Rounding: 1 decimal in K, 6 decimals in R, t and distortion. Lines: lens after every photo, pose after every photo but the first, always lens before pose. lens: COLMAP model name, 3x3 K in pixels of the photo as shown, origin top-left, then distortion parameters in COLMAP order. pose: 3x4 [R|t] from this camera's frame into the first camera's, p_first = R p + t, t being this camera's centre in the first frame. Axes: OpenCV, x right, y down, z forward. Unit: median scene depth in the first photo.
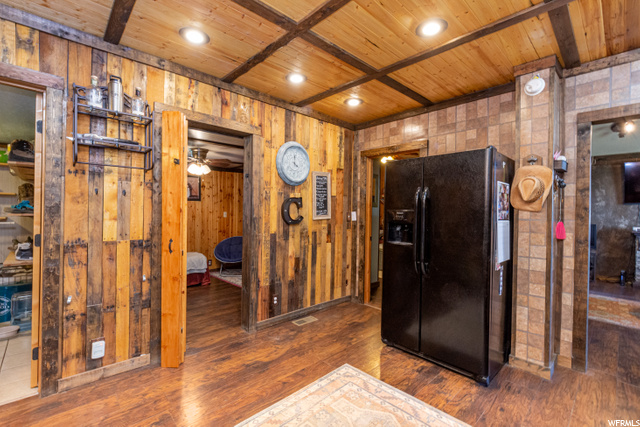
lens RADIAL K [[281.1, 0, 320.0], [0, 281.1, 213.5], [0, 0, 1]] dist [-0.000533, -0.000045]
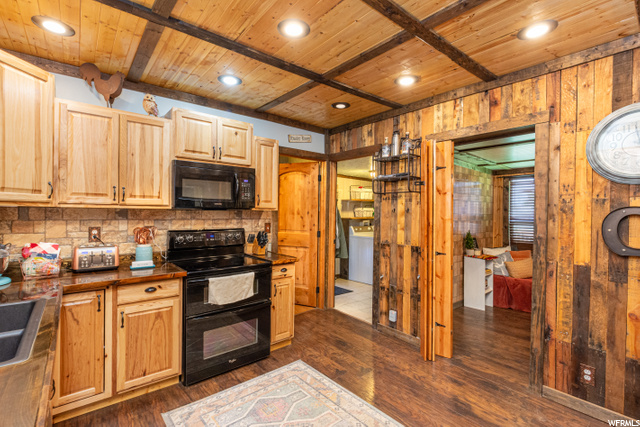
lens RADIAL K [[292.5, 0, 320.0], [0, 292.5, 213.5], [0, 0, 1]] dist [-0.002116, -0.000396]
pose [[-0.048576, -0.007070, -0.998794, 0.734158], [-0.022893, 0.999720, -0.005963, -0.039726], [0.998557, 0.022576, -0.048724, 0.628686]]
